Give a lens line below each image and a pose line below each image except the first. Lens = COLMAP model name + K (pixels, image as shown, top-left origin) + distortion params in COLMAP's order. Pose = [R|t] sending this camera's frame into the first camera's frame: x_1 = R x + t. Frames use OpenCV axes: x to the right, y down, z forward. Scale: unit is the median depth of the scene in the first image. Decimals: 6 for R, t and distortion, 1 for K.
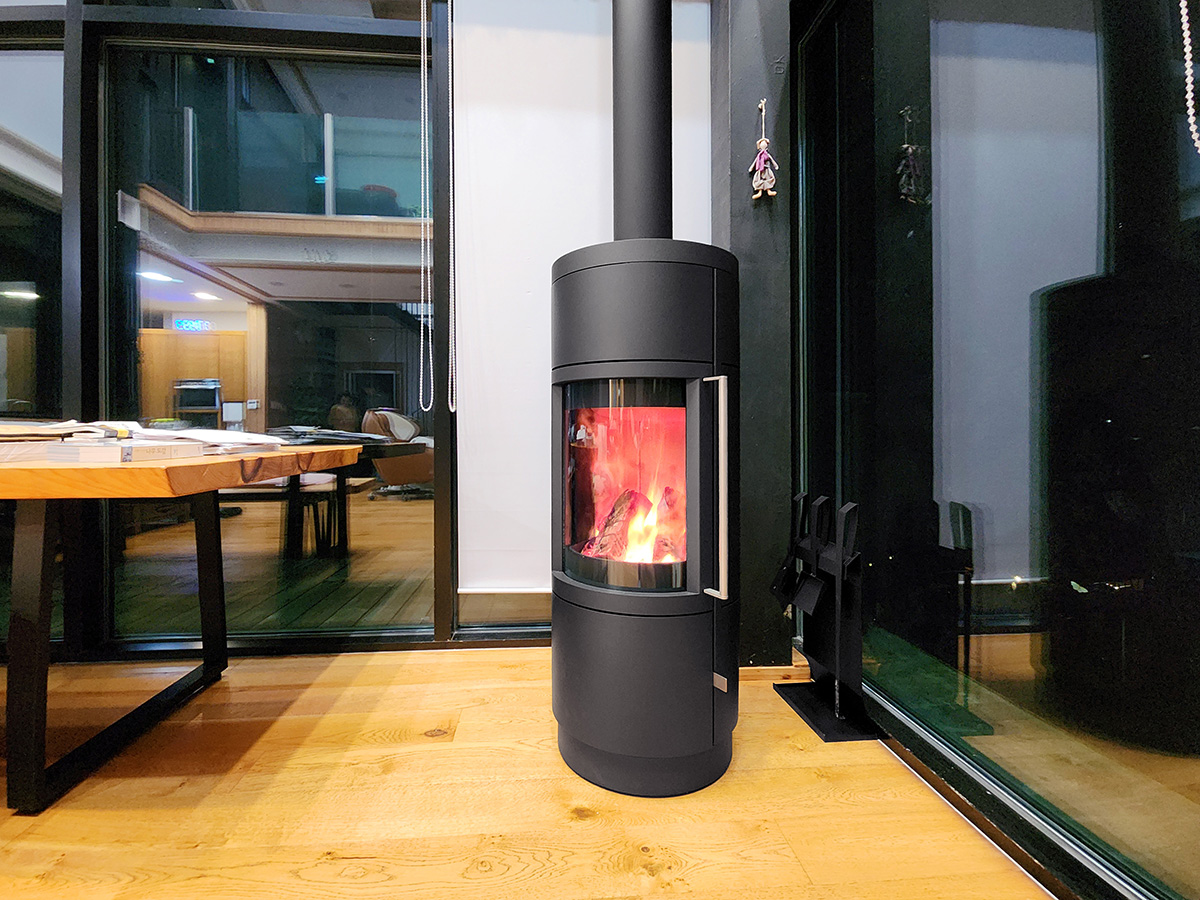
lens RADIAL K [[513.2, 0, 595.1], [0, 513.2, 430.5], [0, 0, 1]] dist [0.000800, -0.002405]
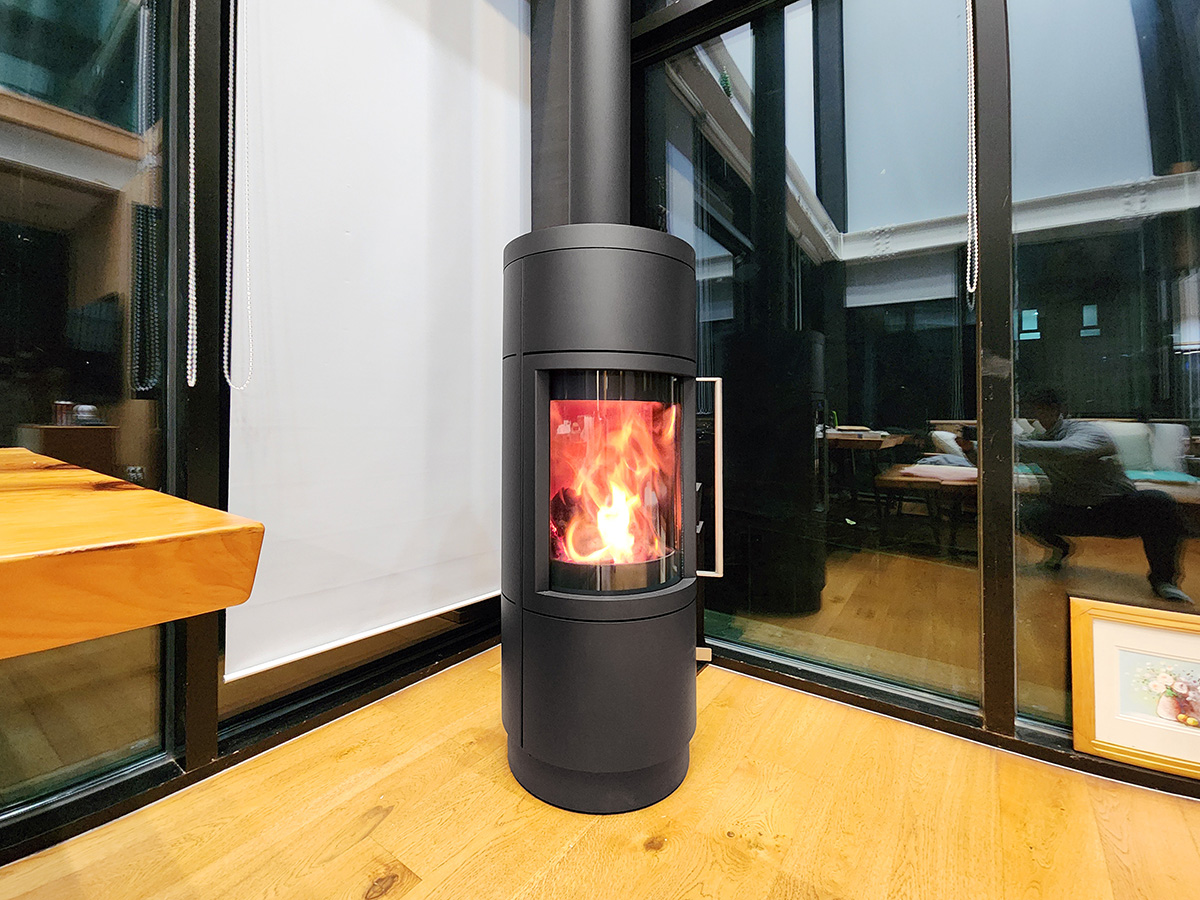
lens RADIAL K [[513.2, 0, 574.1], [0, 513.2, 418.1], [0, 0, 1]] dist [0.000800, -0.002405]
pose [[0.660552, 0.021900, 0.750461, -0.637721], [-0.022904, 0.999697, -0.009013, -0.002833], [-0.750431, -0.011235, 0.660853, 0.385446]]
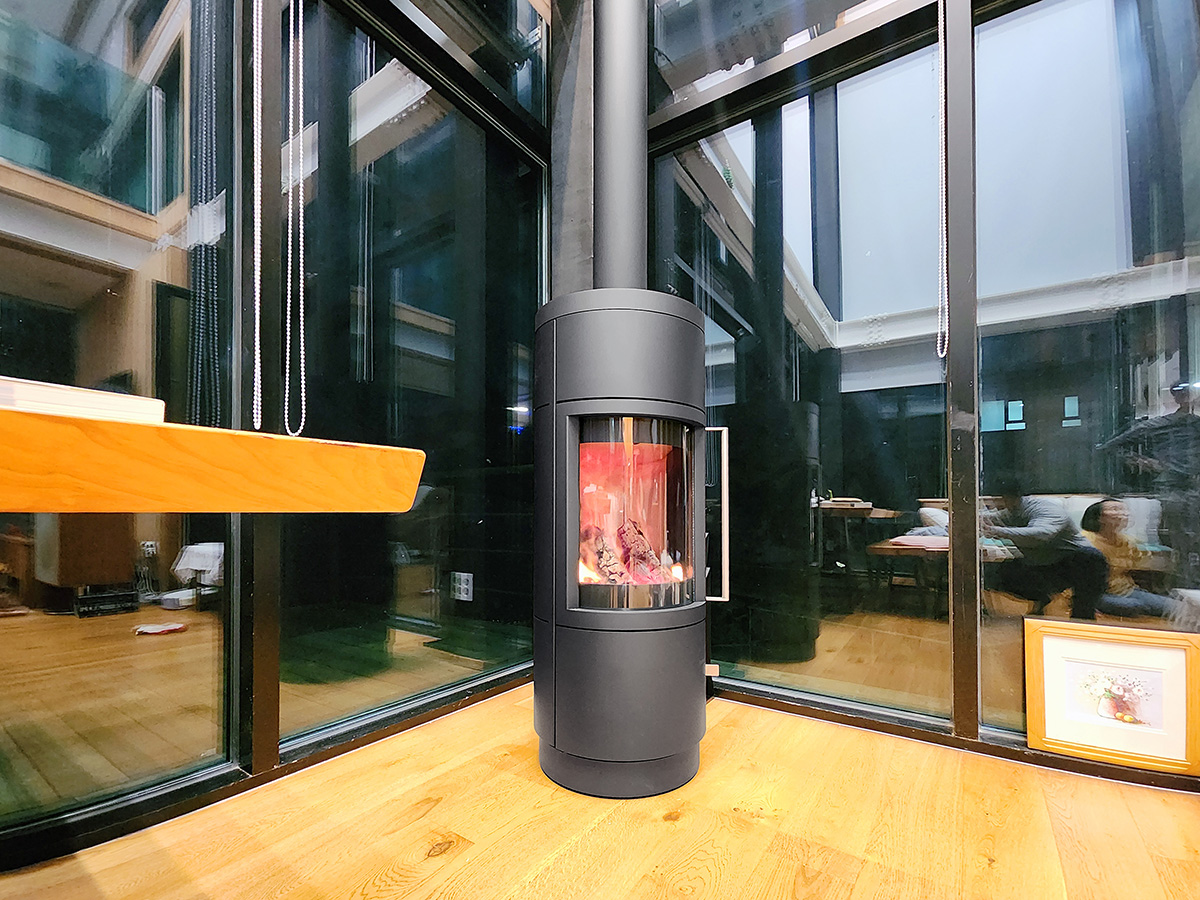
lens RADIAL K [[513.2, 0, 592.1], [0, 513.2, 510.2], [0, 0, 1]] dist [0.000800, -0.002405]
pose [[0.634830, 0.017521, 0.772453, -0.749055], [-0.021323, 0.999759, -0.005152, 0.088409], [-0.772357, -0.013200, 0.635051, 0.344327]]
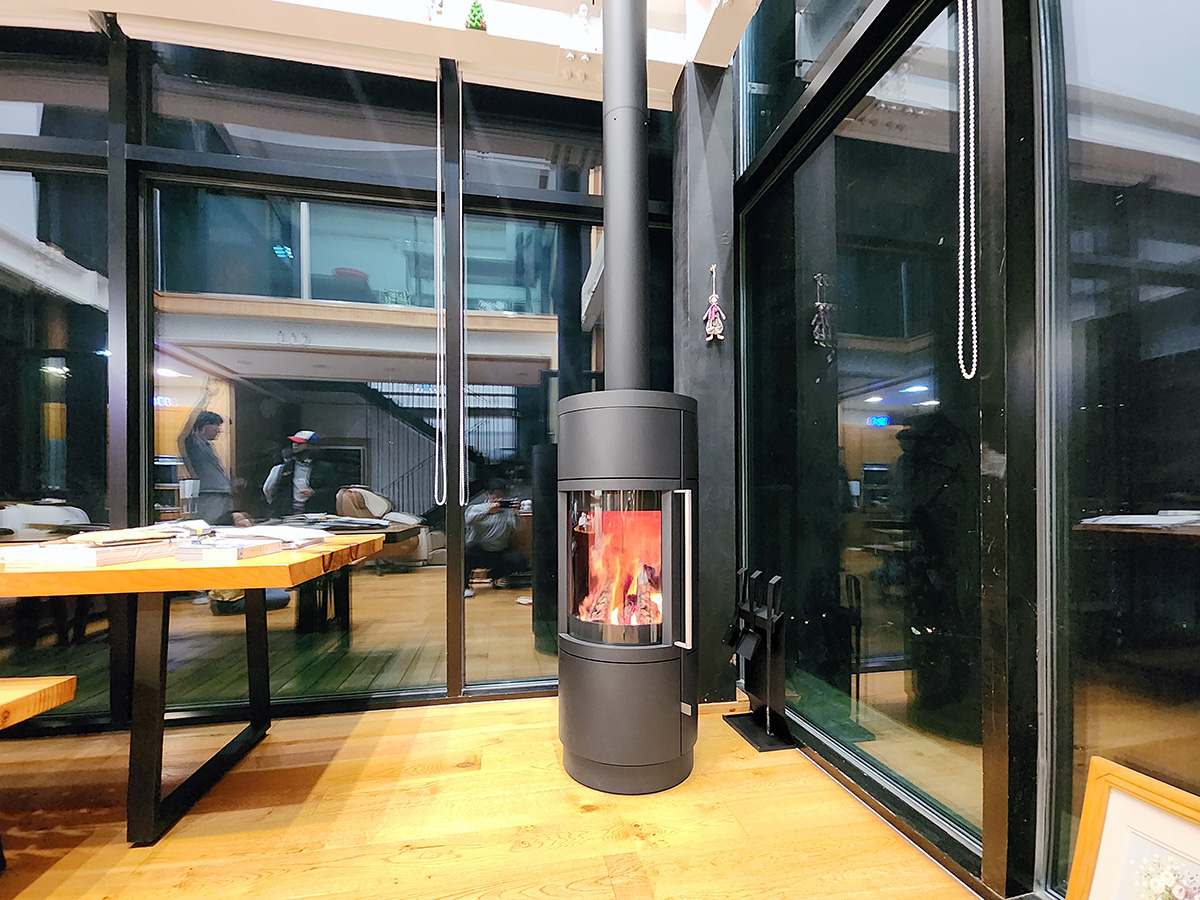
lens RADIAL K [[513.2, 0, 608.9], [0, 513.2, 492.4], [0, 0, 1]] dist [0.000800, -0.002405]
pose [[0.993049, -0.000963, 0.117694, -0.107795], [0.001957, 0.999963, -0.008333, -0.073254], [-0.117682, 0.008505, 0.993015, -0.308467]]
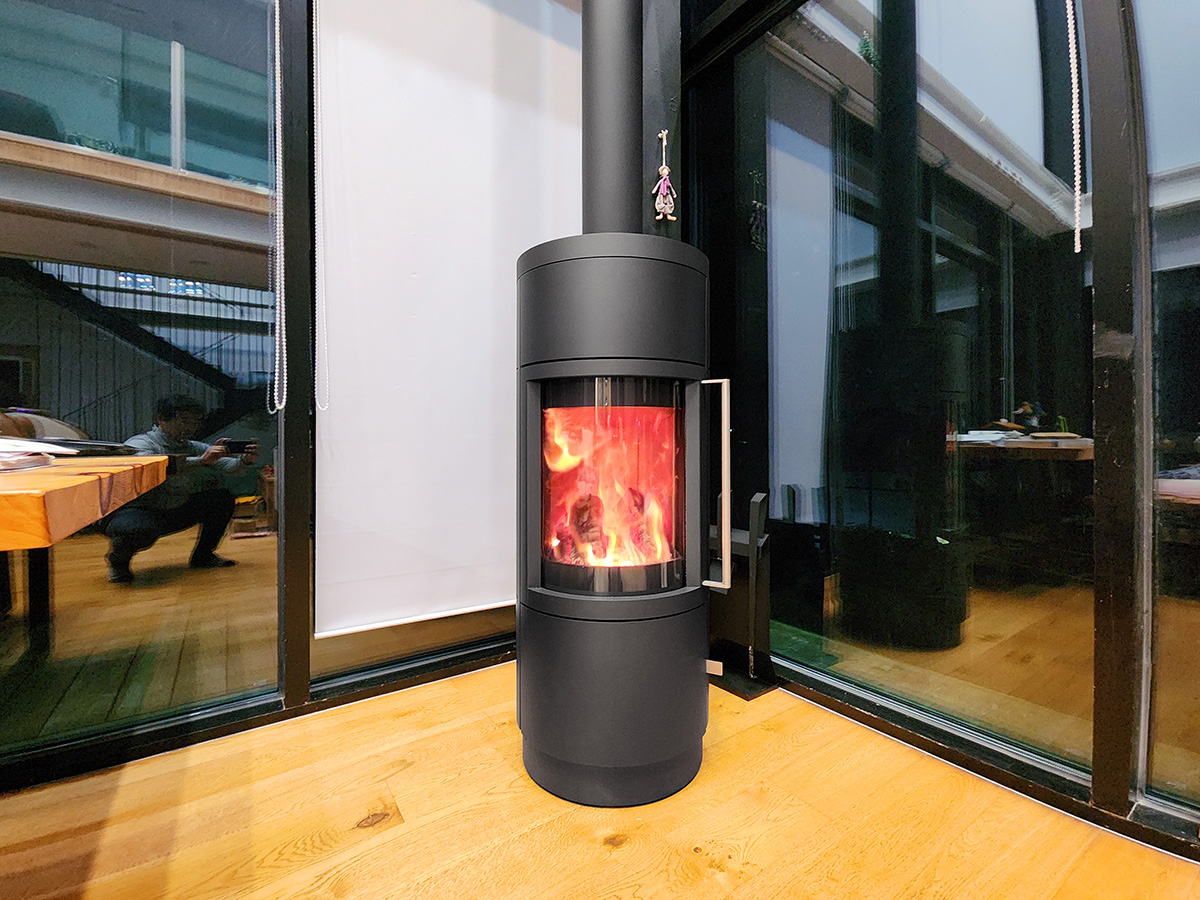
lens RADIAL K [[513.2, 0, 611.2], [0, 513.2, 436.2], [0, 0, 1]] dist [0.000800, -0.002405]
pose [[0.859435, 0.005708, 0.511213, -0.395783], [-0.005542, 0.999983, -0.001849, 0.011786], [-0.511215, -0.001245, 0.859452, 0.152386]]
